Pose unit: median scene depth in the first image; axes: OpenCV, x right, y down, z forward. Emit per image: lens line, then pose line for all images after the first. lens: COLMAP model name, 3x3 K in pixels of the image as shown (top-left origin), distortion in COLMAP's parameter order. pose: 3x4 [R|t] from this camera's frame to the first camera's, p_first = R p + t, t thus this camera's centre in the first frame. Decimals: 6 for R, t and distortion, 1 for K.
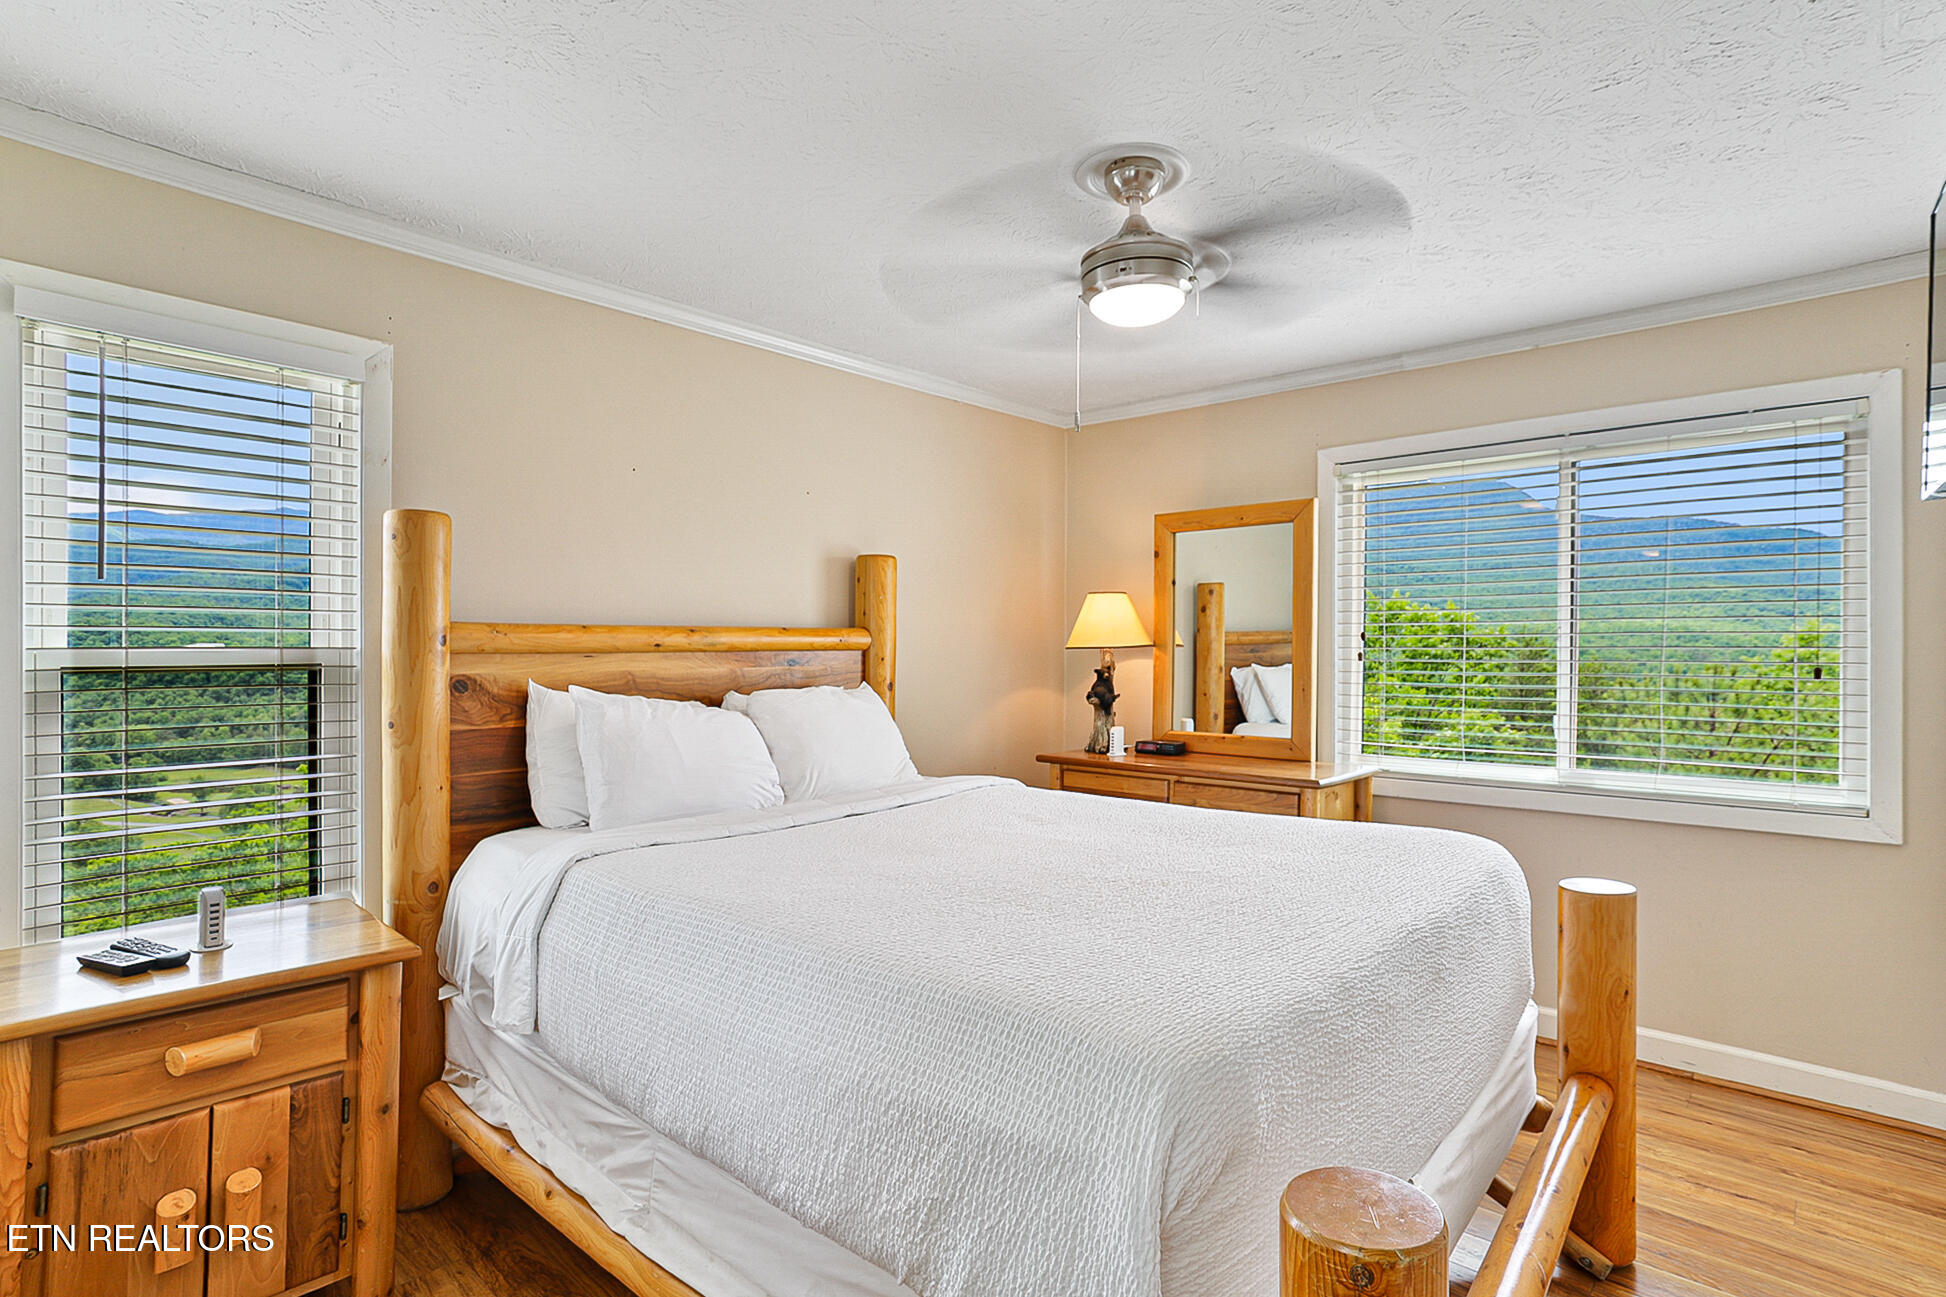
lens RADIAL K [[971.2, 0, 984.2], [0, 971.2, 640.3], [0, 0, 1]] dist [-0.048578, 0.030537]
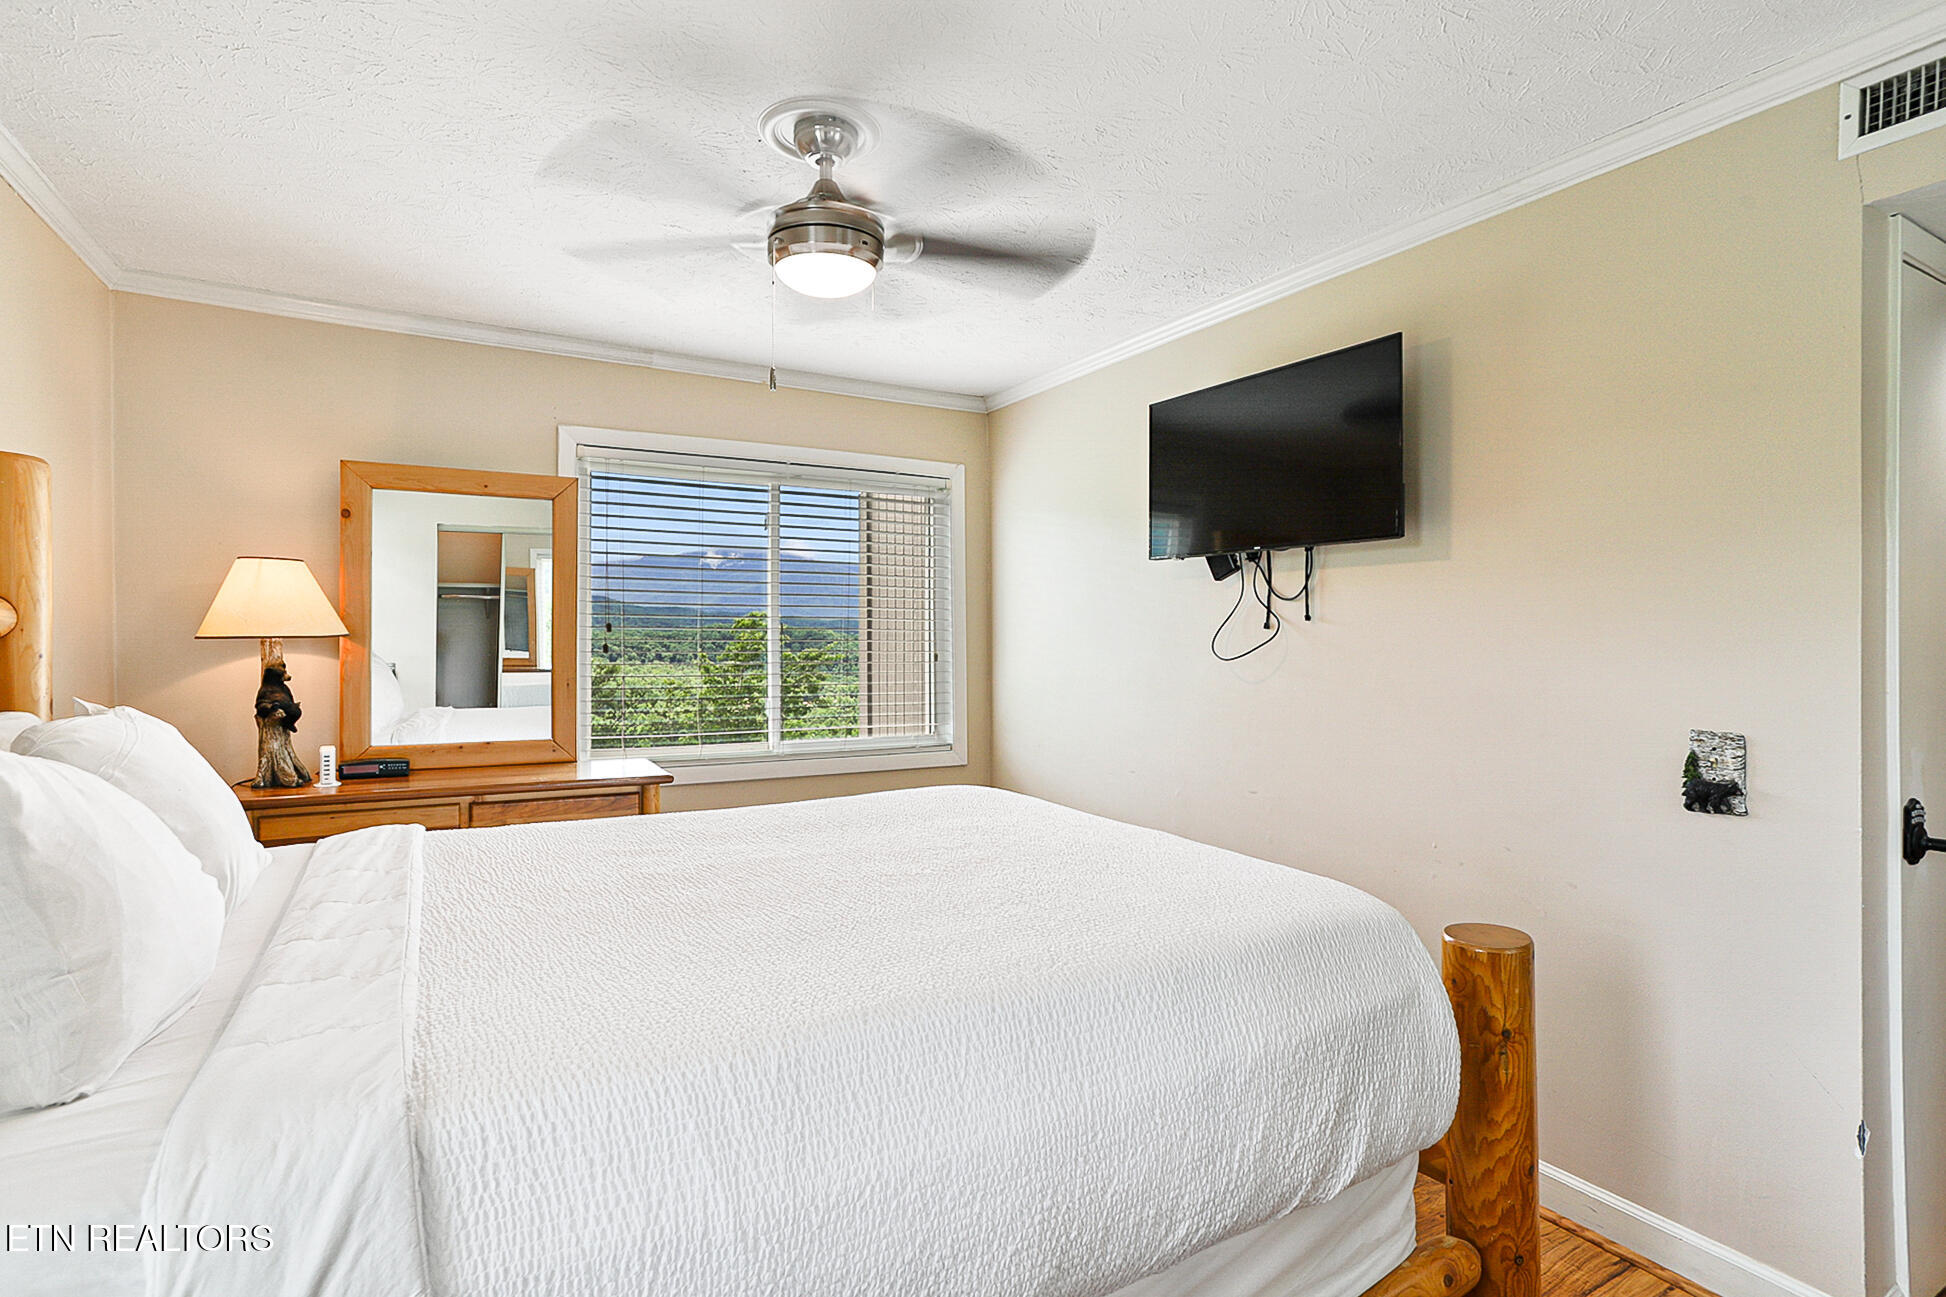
lens RADIAL K [[971.2, 0, 988.2], [0, 971.2, 645.5], [0, 0, 1]] dist [-0.048578, 0.030537]
pose [[0.313614, 0.001326, 0.949550, -0.421883], [-0.008708, 0.999961, 0.001480, 0.009595], [-0.949511, -0.008732, 0.313613, 0.339496]]
